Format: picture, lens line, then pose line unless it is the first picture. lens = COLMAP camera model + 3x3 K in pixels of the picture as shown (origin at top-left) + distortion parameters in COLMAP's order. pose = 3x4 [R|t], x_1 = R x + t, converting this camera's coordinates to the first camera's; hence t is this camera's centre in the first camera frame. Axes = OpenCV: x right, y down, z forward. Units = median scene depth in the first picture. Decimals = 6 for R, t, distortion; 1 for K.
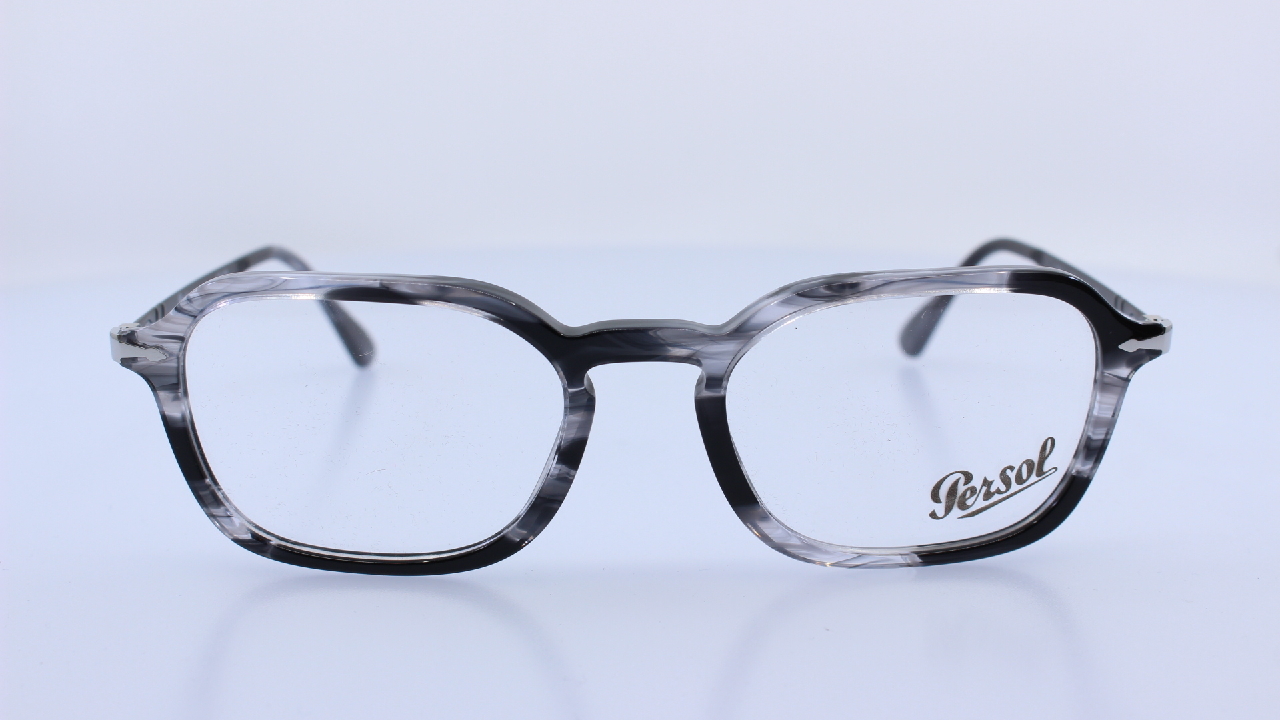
lens RADIAL K [[1686.6, 0, 640.0], [0, 1686.6, 360.0], [0, 0, 1]] dist [-0.110098, -0.010892]
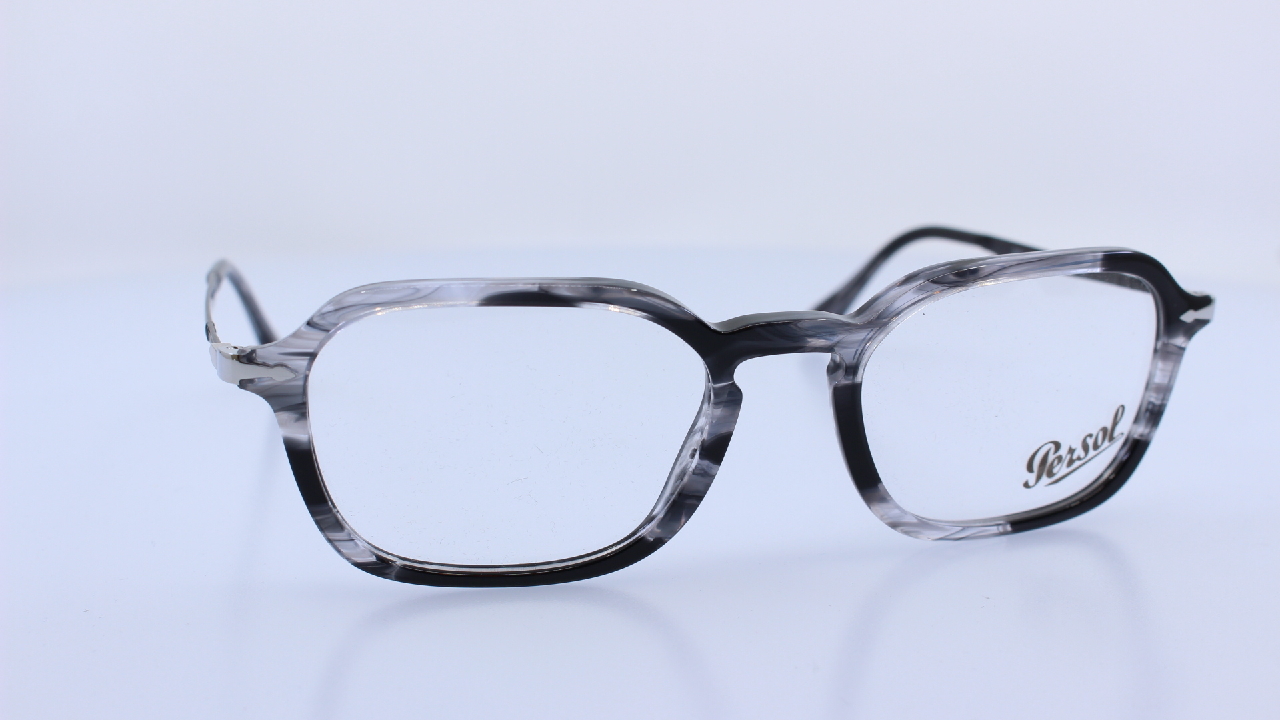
lens RADIAL K [[1686.6, 0, 640.0], [0, 1686.6, 360.0], [0, 0, 1]] dist [-0.110098, -0.010892]
pose [[0.966377, -0.052739, 0.251663, -0.326247], [0.052810, 0.998584, 0.006474, -0.006160], [-0.251648, 0.007034, 0.967793, 0.035096]]
